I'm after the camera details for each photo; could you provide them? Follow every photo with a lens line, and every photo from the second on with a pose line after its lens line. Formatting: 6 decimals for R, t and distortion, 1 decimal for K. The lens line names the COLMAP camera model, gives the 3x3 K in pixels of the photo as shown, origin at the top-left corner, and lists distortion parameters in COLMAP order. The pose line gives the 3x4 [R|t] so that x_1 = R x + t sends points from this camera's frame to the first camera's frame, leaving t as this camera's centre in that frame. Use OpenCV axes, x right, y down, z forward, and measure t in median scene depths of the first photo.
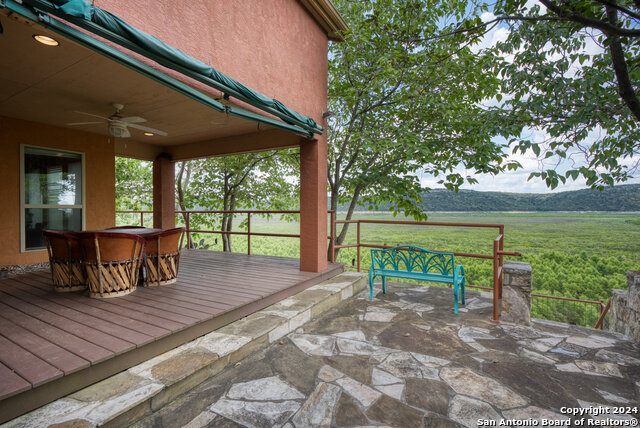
lens RADIAL K [[291.4, 0, 318.9], [0, 291.4, 214.3], [0, 0, 1]] dist [-0.000689, 0.001076]
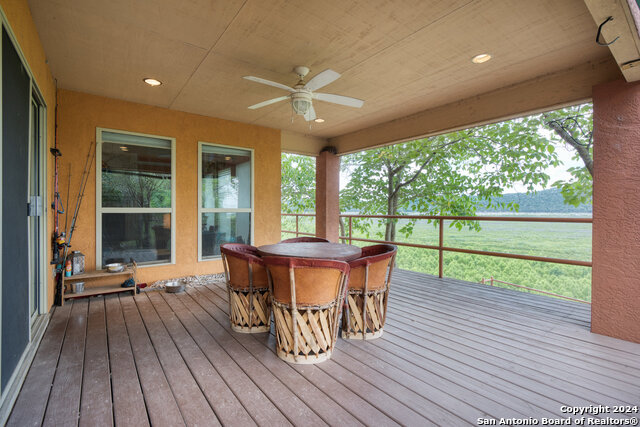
lens RADIAL K [[291.4, 0, 319.6], [0, 291.4, 213.9], [0, 0, 1]] dist [-0.000689, 0.001076]
pose [[0.919658, 0.004248, -0.392698, -0.370433], [-0.006080, 0.999976, -0.003422, -0.020777], [0.392673, 0.005535, 0.919661, 0.365096]]
